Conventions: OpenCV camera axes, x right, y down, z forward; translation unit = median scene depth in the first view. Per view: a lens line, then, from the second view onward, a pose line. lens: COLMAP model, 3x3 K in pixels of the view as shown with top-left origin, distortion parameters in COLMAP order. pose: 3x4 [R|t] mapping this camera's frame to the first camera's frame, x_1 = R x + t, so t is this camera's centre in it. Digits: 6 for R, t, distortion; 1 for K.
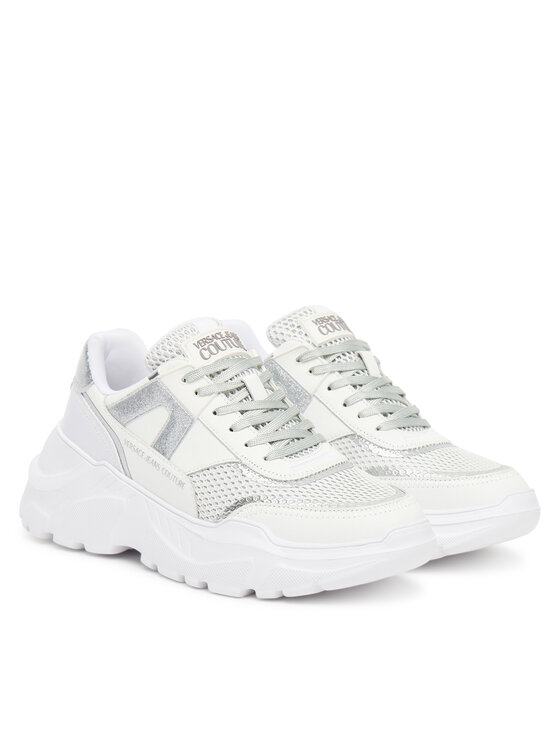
lens RADIAL K [[1944.1, 0, 280.4], [0, 1944.1, 372.7], [0, 0, 1]] dist [-0.034506, 0.000000]
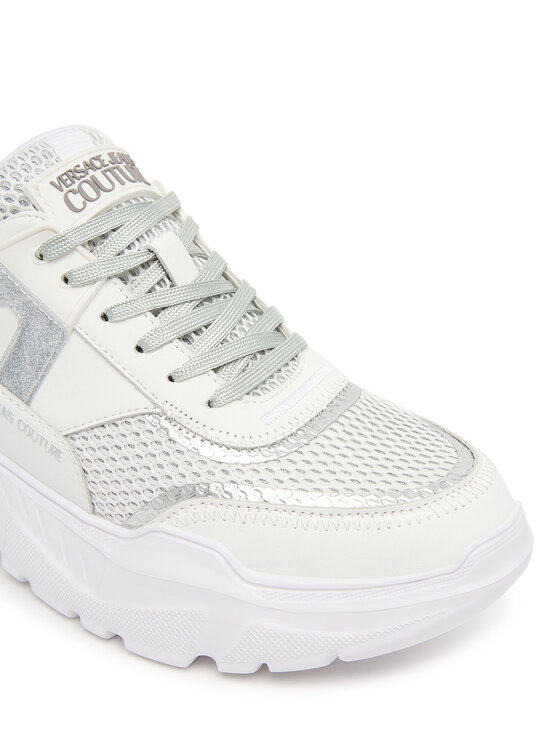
lens RADIAL K [[995.3, 0, 275.7], [0, 995.3, 375.0], [0, 0, 1]] dist [0.024715, 0.000000]
pose [[0.988428, -0.086470, 0.124630, -0.022833], [0.050051, 0.961513, 0.270164, -0.035476], [-0.143194, -0.260799, 0.954714, 0.727451]]
